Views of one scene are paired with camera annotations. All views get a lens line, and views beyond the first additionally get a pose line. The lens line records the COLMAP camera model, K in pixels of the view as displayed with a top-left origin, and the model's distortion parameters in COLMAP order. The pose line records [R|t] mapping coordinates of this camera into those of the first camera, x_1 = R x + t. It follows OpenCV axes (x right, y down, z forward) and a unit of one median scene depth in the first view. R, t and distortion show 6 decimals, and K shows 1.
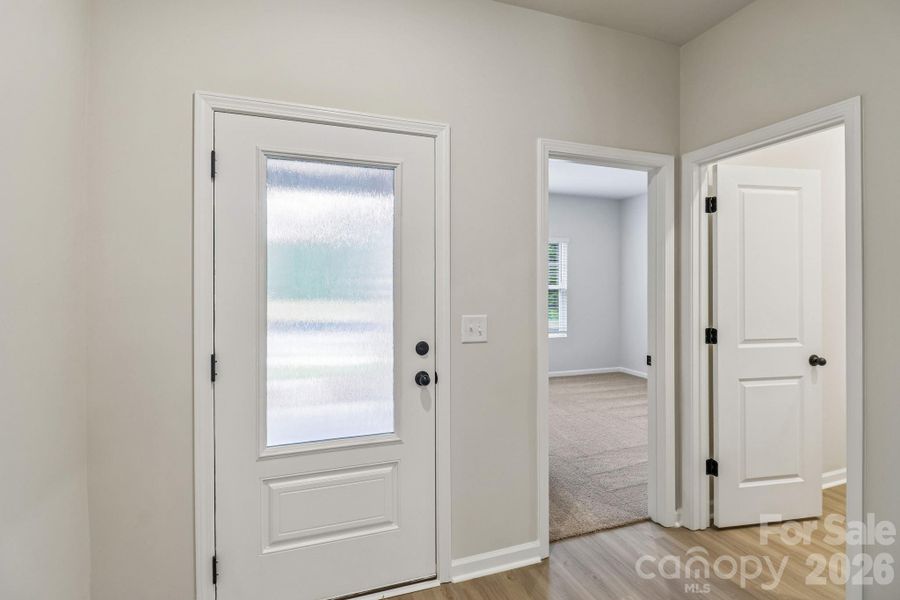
lens RADIAL K [[436.0, 0, 446.4], [0, 436.0, 297.4], [0, 0, 1]] dist [-0.003195, -0.005290]
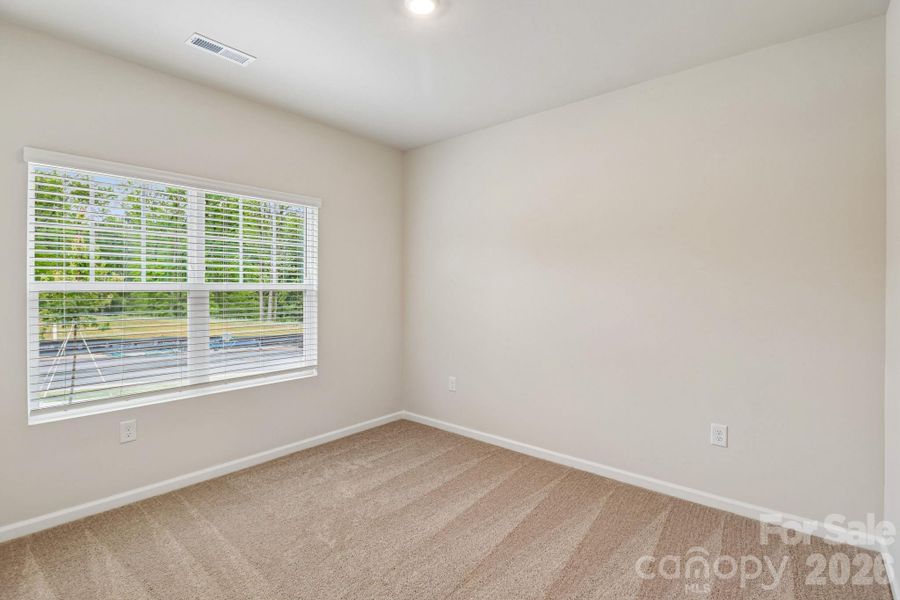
lens RADIAL K [[436.0, 0, 450.5], [0, 436.0, 301.9], [0, 0, 1]] dist [-0.003195, -0.005290]
pose [[0.867051, -0.002135, 0.498215, 0.145265], [-0.006420, 0.999860, 0.015457, -0.013690], [-0.498178, -0.016600, 0.866916, 0.428785]]
